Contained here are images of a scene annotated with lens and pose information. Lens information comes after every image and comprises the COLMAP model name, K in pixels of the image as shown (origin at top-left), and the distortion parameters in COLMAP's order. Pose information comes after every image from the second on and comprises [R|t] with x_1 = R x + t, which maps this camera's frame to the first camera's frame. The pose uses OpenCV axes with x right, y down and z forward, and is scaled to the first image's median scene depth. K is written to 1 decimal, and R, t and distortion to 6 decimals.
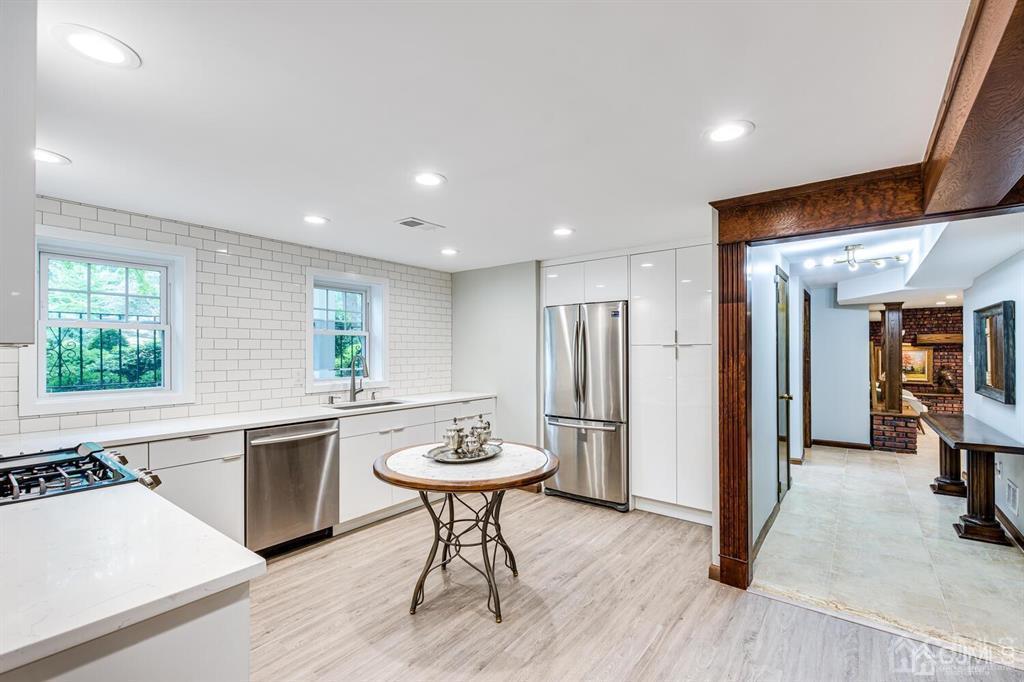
lens RADIAL K [[484.3, 0, 485.7], [0, 484.3, 350.2], [0, 0, 1]] dist [-0.001126, -0.000910]
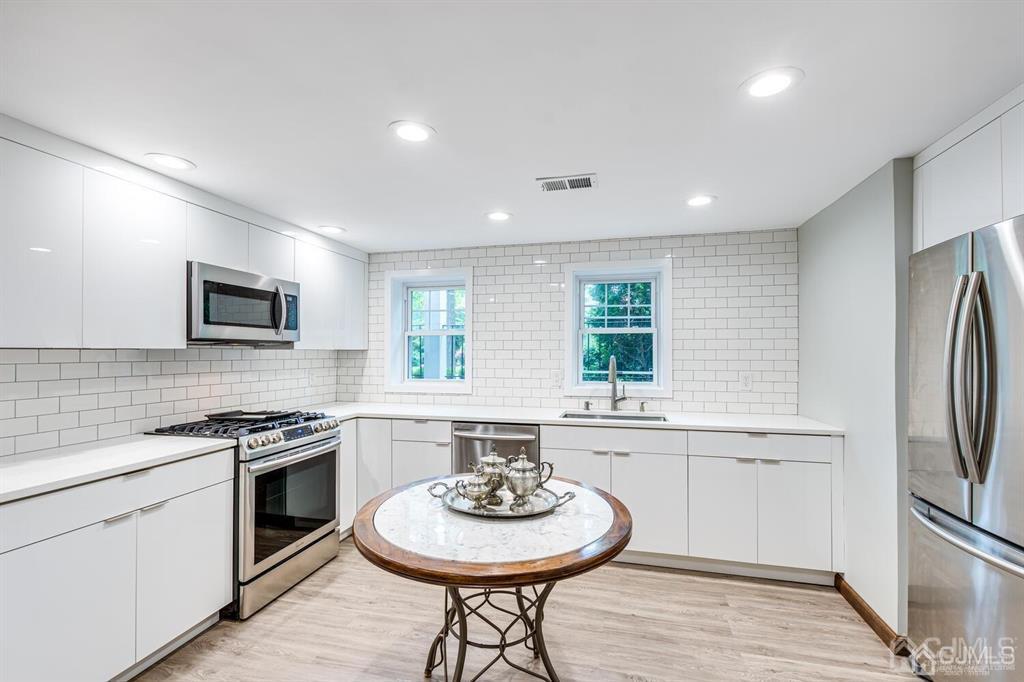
lens RADIAL K [[442.9, 0, 510.4], [0, 442.9, 349.9], [0, 0, 1]] dist [0.003302, -0.000943]
pose [[0.412733, -0.001171, -0.910851, 0.369612], [0.002714, 0.999996, -0.000056, -0.001226], [0.910848, -0.002449, 0.412734, 0.518872]]
